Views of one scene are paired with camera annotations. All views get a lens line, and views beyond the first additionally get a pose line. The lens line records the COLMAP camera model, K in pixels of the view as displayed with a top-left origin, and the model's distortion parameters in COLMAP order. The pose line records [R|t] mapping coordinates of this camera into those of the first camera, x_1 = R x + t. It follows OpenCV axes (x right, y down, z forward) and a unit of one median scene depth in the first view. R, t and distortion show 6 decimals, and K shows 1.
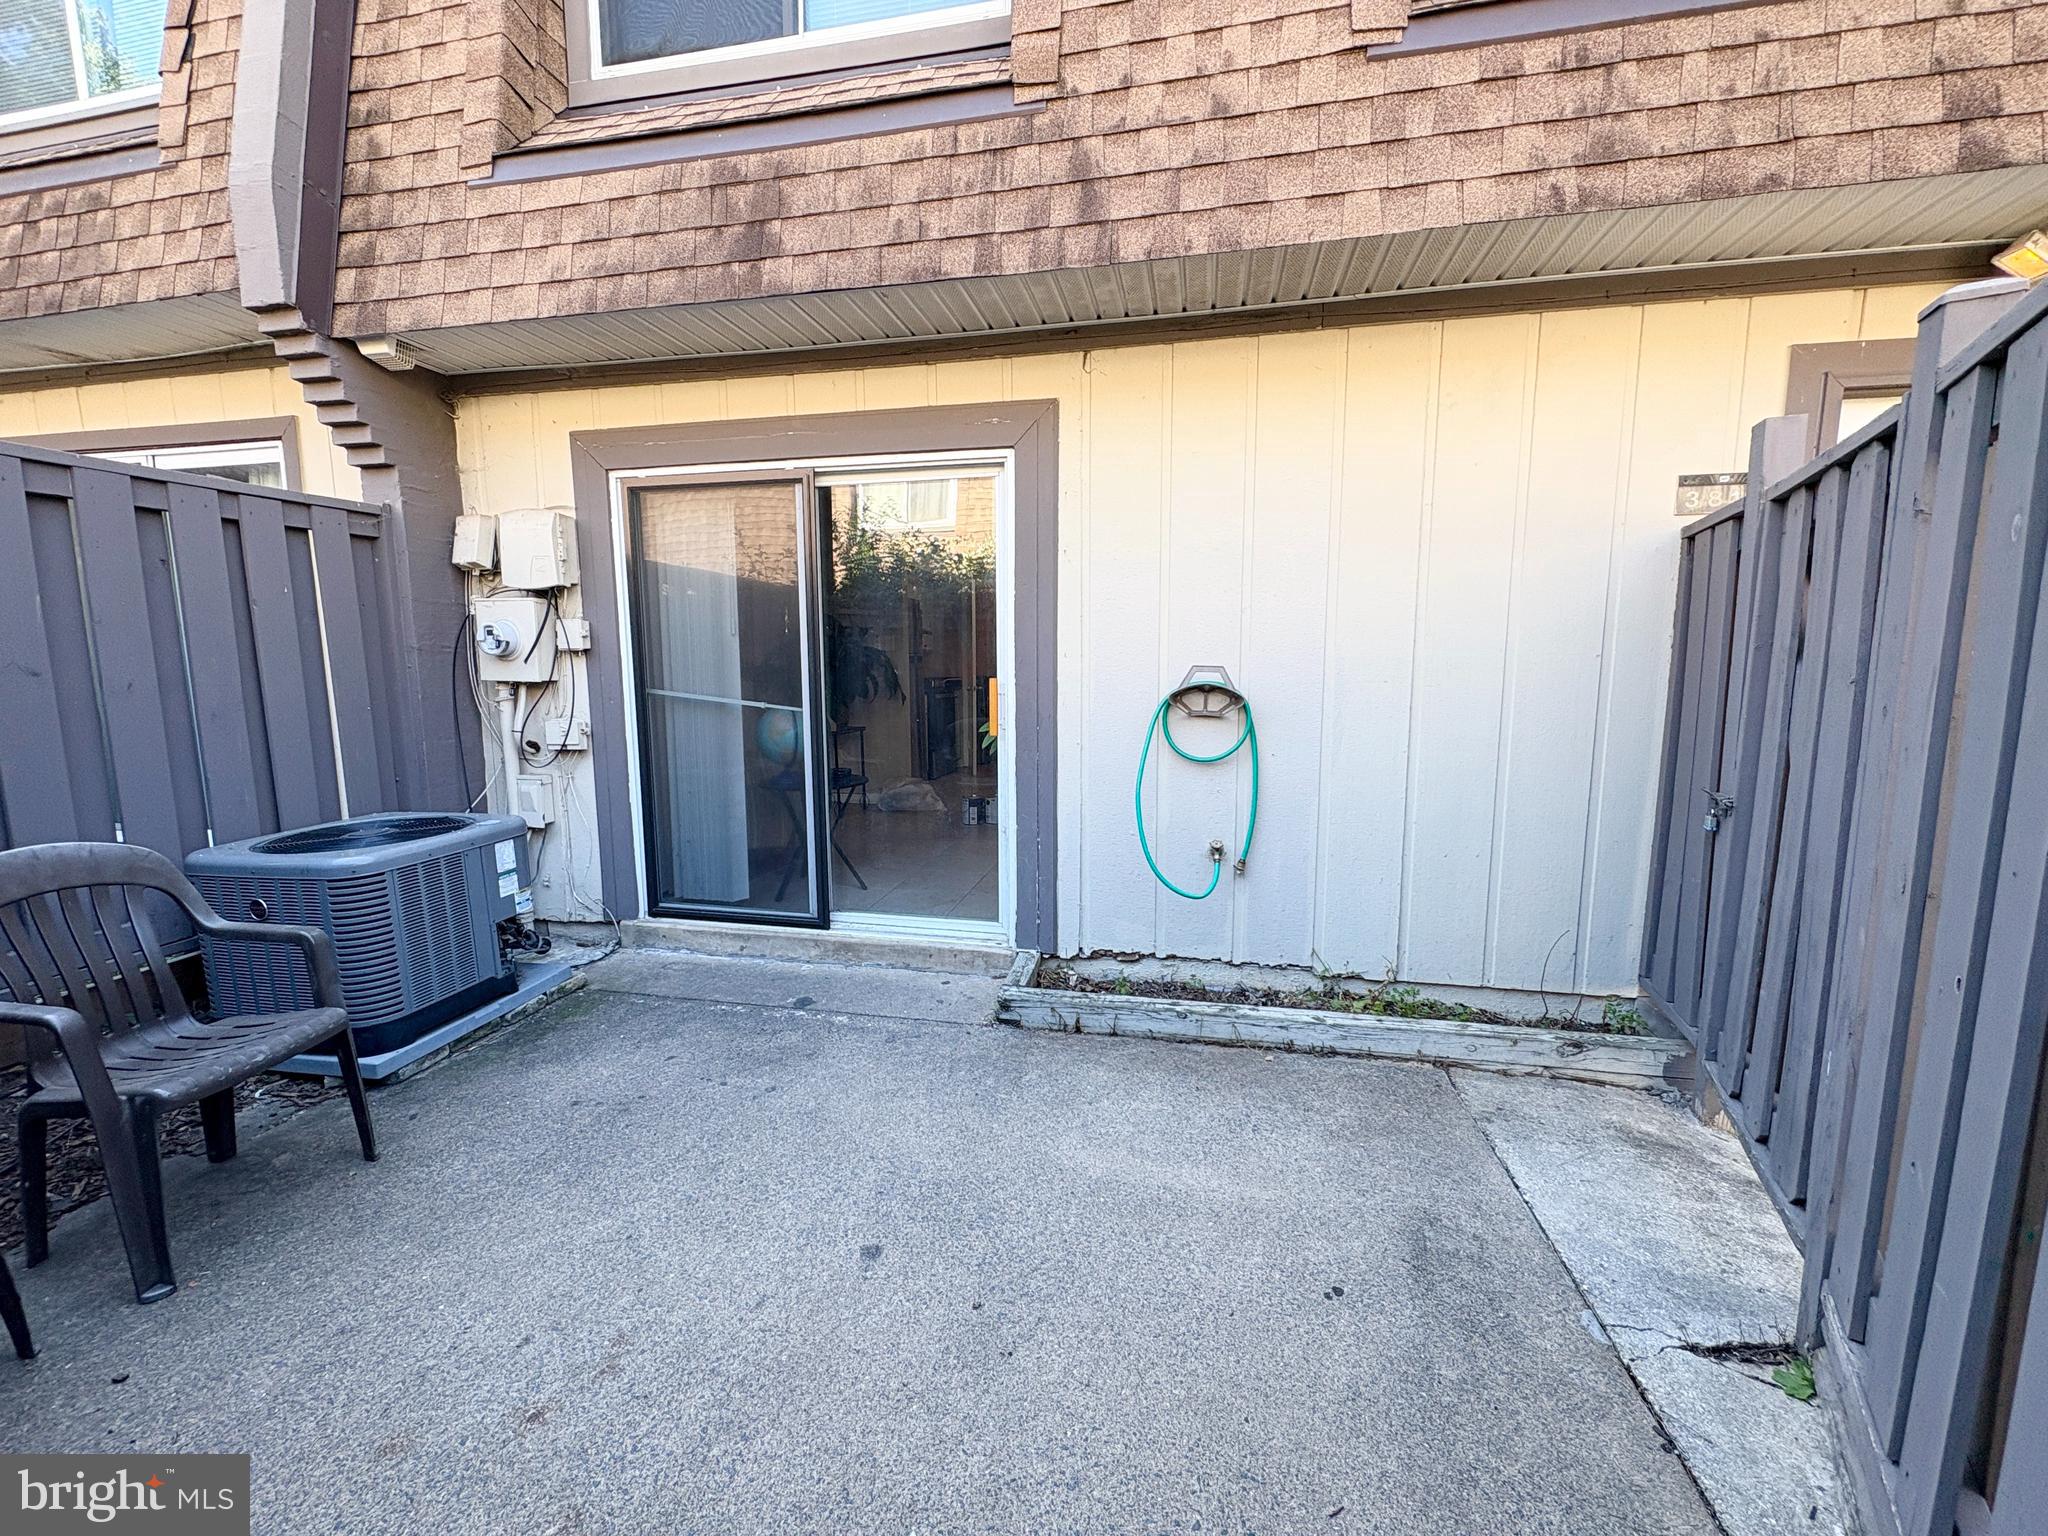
lens RADIAL K [[817.2, 0, 1028.4], [0, 817.2, 771.0], [0, 0, 1]] dist [0.001484, 0.000386]
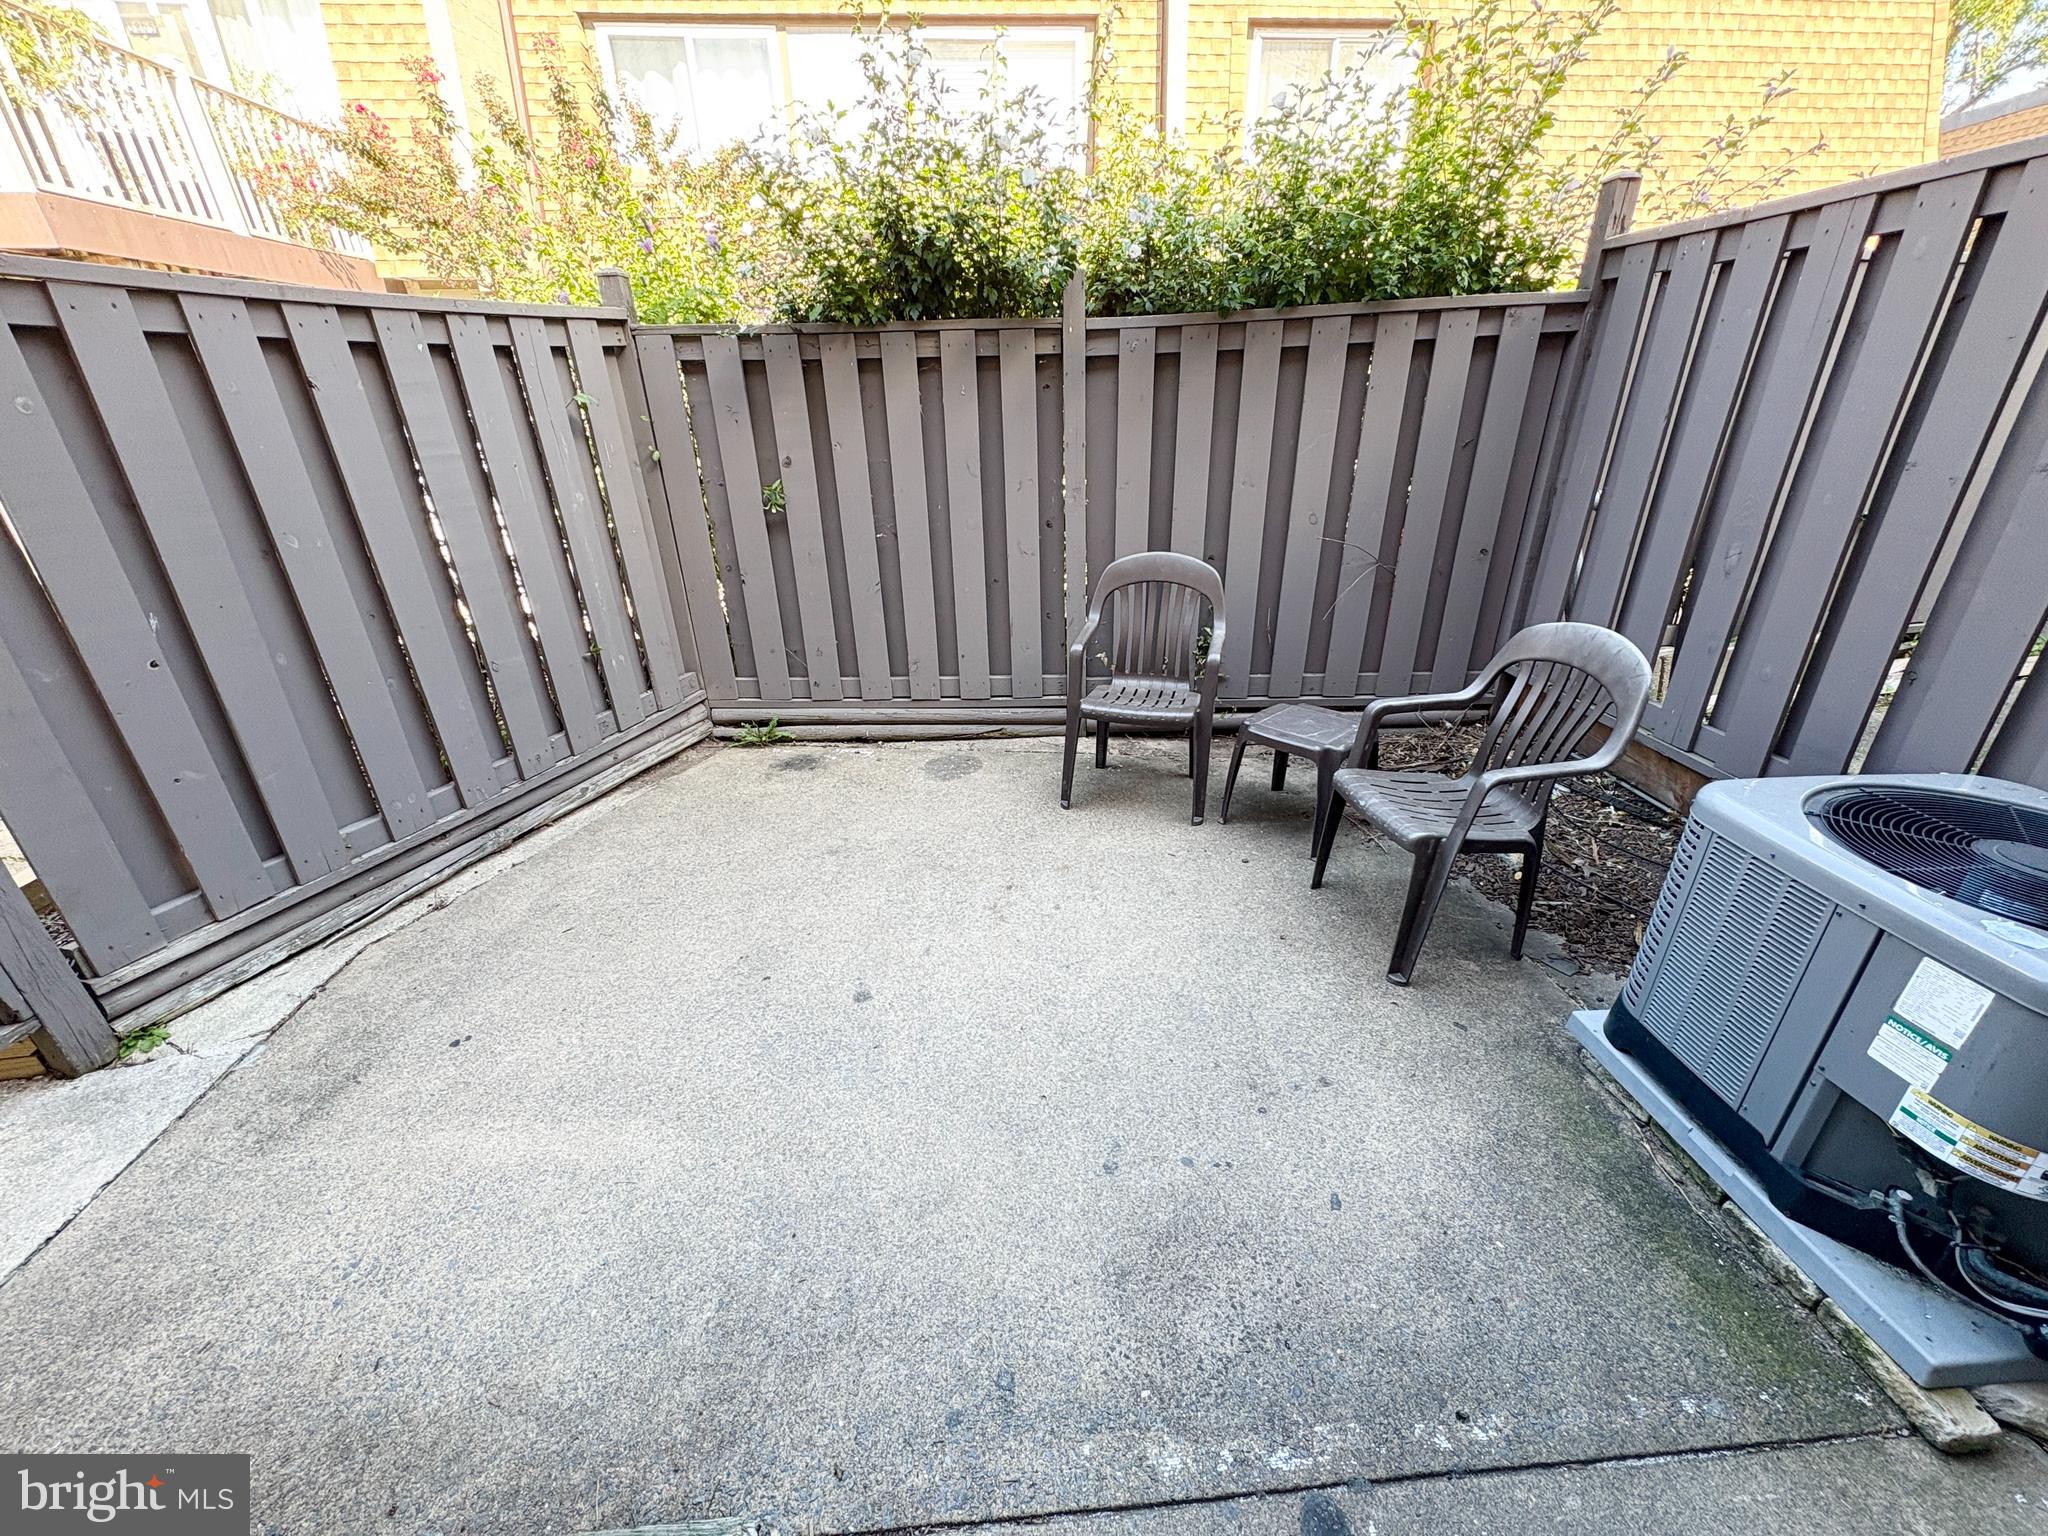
lens RADIAL K [[817.2, 0, 1027.0], [0, 817.2, 774.9], [0, 0, 1]] dist [0.001484, 0.000386]
pose [[-0.961347, 0.124966, -0.245347, -0.107644], [-0.023748, 0.850119, 0.526055, -0.209764], [0.274314, 0.511548, -0.814292, 1.192125]]
